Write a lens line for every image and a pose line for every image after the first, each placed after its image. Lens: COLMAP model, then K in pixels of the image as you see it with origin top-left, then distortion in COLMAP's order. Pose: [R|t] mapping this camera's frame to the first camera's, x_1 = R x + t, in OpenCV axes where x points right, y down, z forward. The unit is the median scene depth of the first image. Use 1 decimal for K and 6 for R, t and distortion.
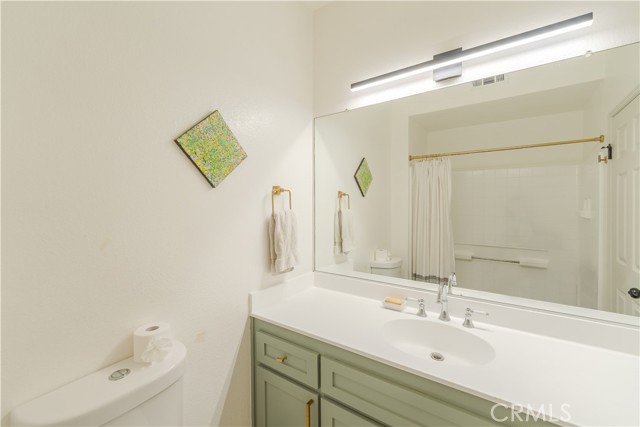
lens RADIAL K [[259.1, 0, 336.1], [0, 259.1, 207.7], [0, 0, 1]] dist [0.000286, -0.000015]
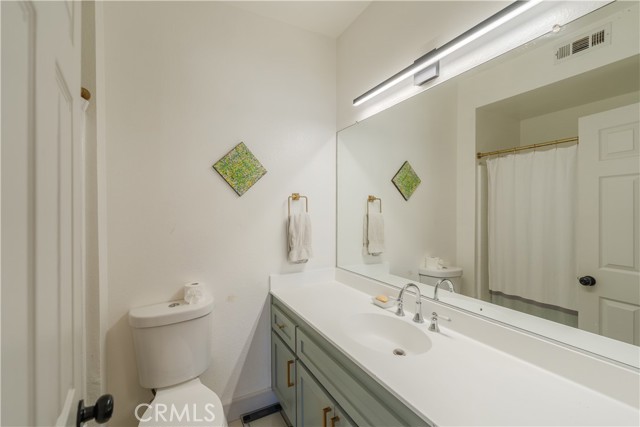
lens RADIAL K [[266.0, 0, 322.2], [0, 266.0, 211.8], [0, 0, 1]] dist [-0.000171, -0.000053]
pose [[0.891789, 0.002238, -0.452446, 0.492855], [-0.004190, 0.999986, -0.003312, 0.009176], [0.452432, 0.004849, 0.891786, -0.084069]]
